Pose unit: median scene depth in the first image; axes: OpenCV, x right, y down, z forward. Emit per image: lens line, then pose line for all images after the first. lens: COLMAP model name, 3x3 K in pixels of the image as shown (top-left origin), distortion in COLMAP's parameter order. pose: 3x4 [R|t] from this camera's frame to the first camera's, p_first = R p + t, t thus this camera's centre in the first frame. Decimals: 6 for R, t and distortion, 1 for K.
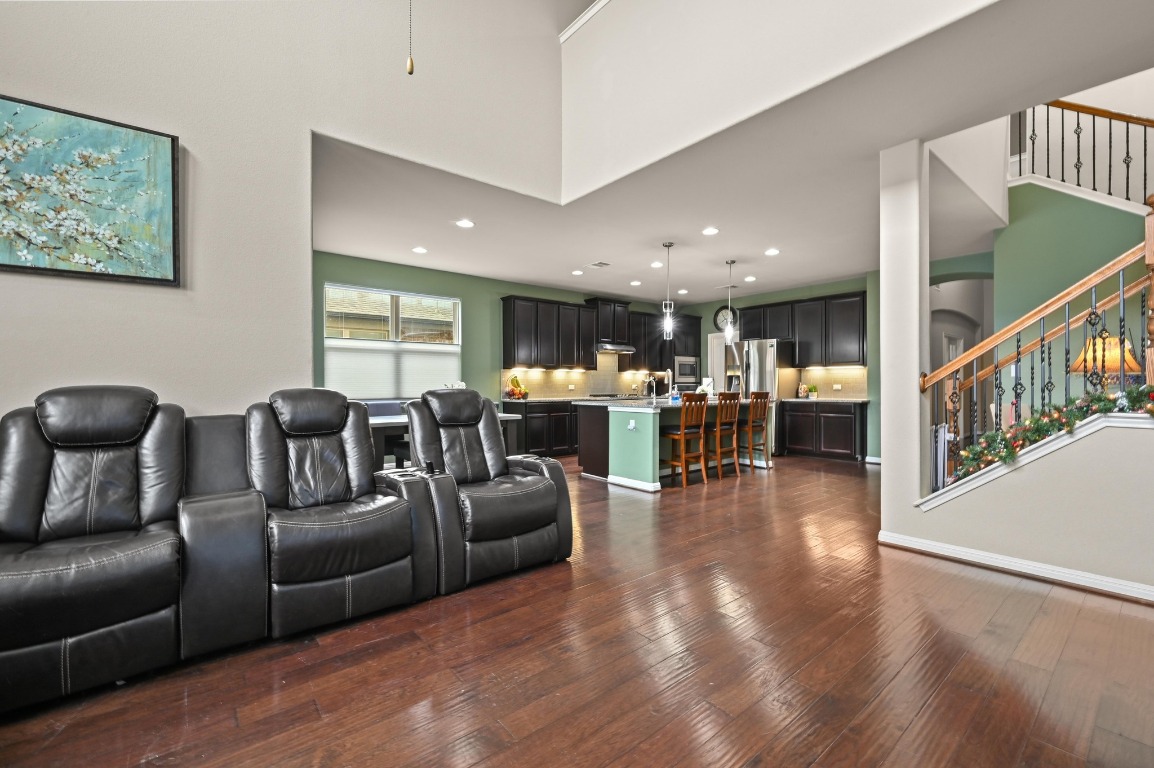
lens RADIAL K [[488.8, 0, 578.2], [0, 488.8, 383.3], [0, 0, 1]] dist [0.003048, 0.000090]
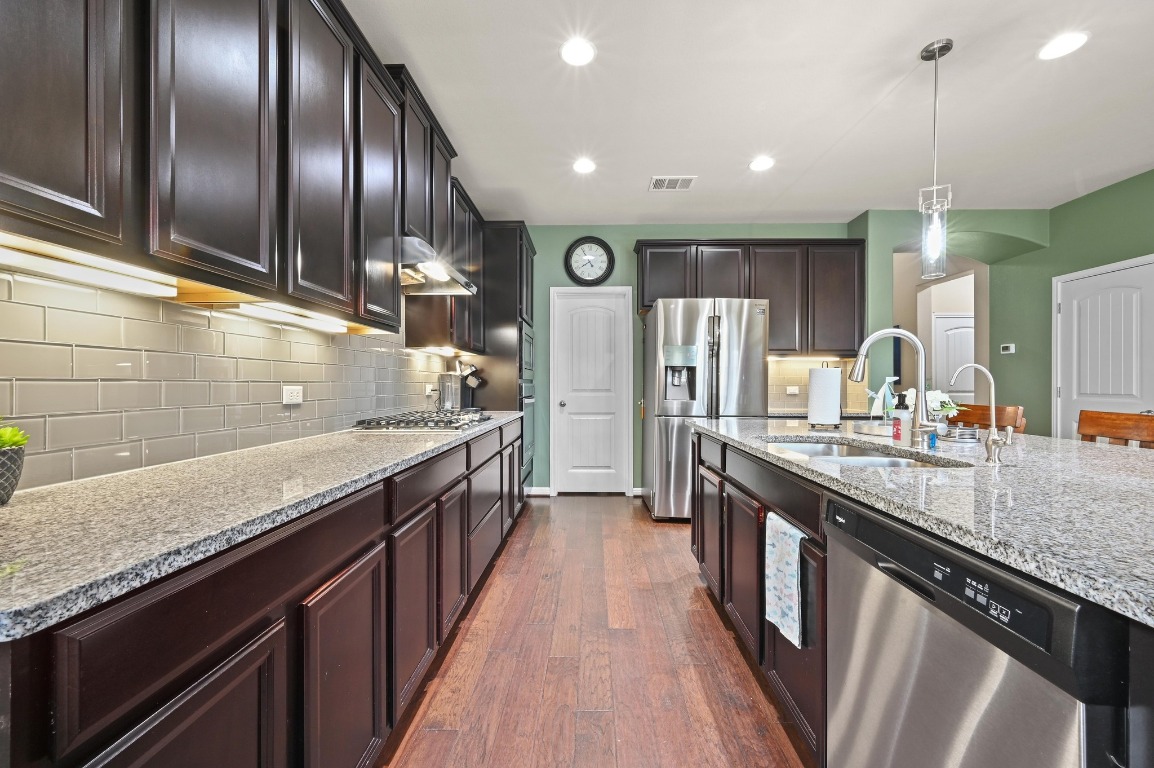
lens RADIAL K [[455.4, 0, 578.3], [0, 455.4, 383.4], [0, 0, 1]] dist [0.000215, 0.000556]
pose [[0.653720, 0.003913, 0.756726, -0.096242], [-0.004952, 0.999987, -0.000893, 0.001976], [-0.756720, -0.003164, 0.653731, 0.809725]]
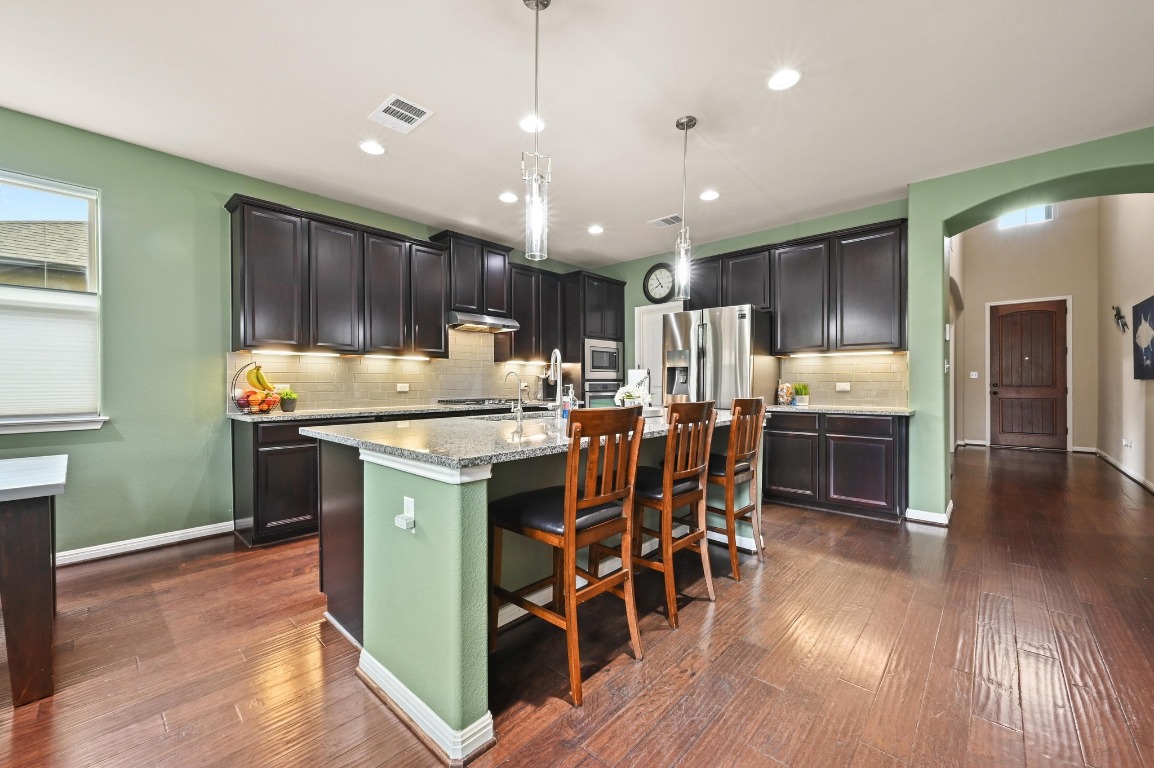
lens RADIAL K [[455.4, 0, 578.6], [0, 455.4, 384.0], [0, 0, 1]] dist [0.000215, 0.000556]
pose [[0.989343, -0.001271, 0.145596, 0.120439], [0.000478, 0.999985, 0.005482, 0.001117], [-0.145601, -0.005354, 0.989329, 0.481540]]
